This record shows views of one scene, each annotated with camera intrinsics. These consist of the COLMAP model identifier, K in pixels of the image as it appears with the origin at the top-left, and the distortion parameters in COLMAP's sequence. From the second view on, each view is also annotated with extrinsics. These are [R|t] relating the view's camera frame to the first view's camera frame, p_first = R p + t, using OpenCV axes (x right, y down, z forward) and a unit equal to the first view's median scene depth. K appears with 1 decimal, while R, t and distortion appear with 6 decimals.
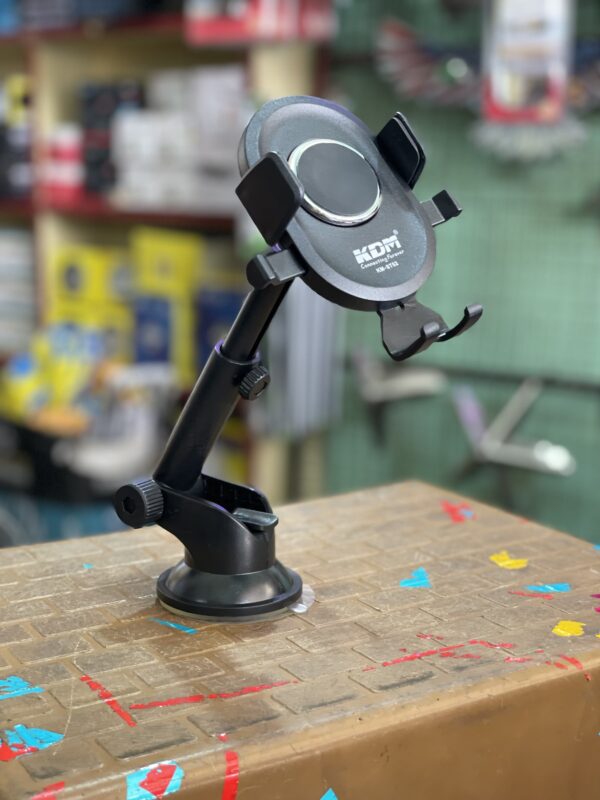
lens RADIAL K [[1213.1, 0, 299.6], [0, 1213.1, 362.7], [0, 0, 1]] dist [0.156515, -0.897942]
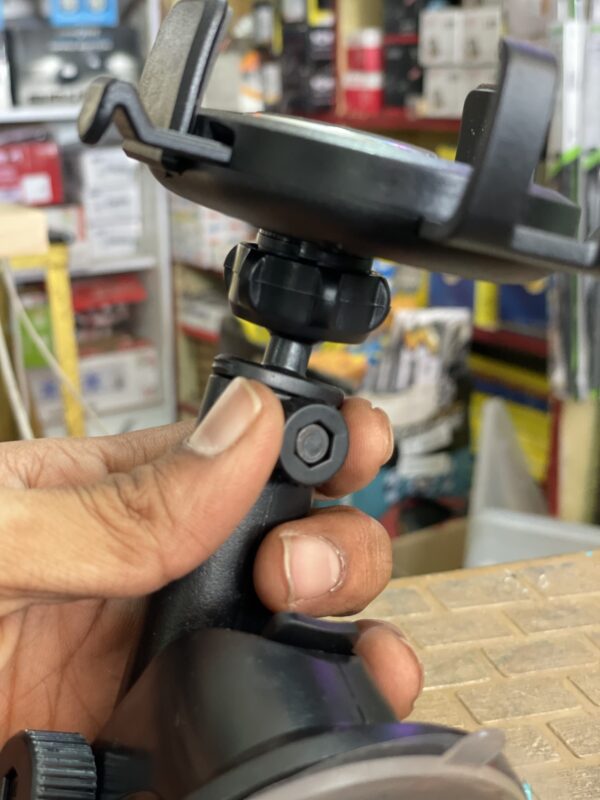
lens RADIAL K [[1217.2, 0, 300.0], [0, 1217.2, 400.0], [0, 0, 1]] dist [0.043817, -0.382877]
pose [[0.952852, 0.054217, -0.298551, 0.042924], [-0.026720, 0.995078, 0.095426, -0.009837], [0.302255, -0.082950, 0.949611, 0.143441]]
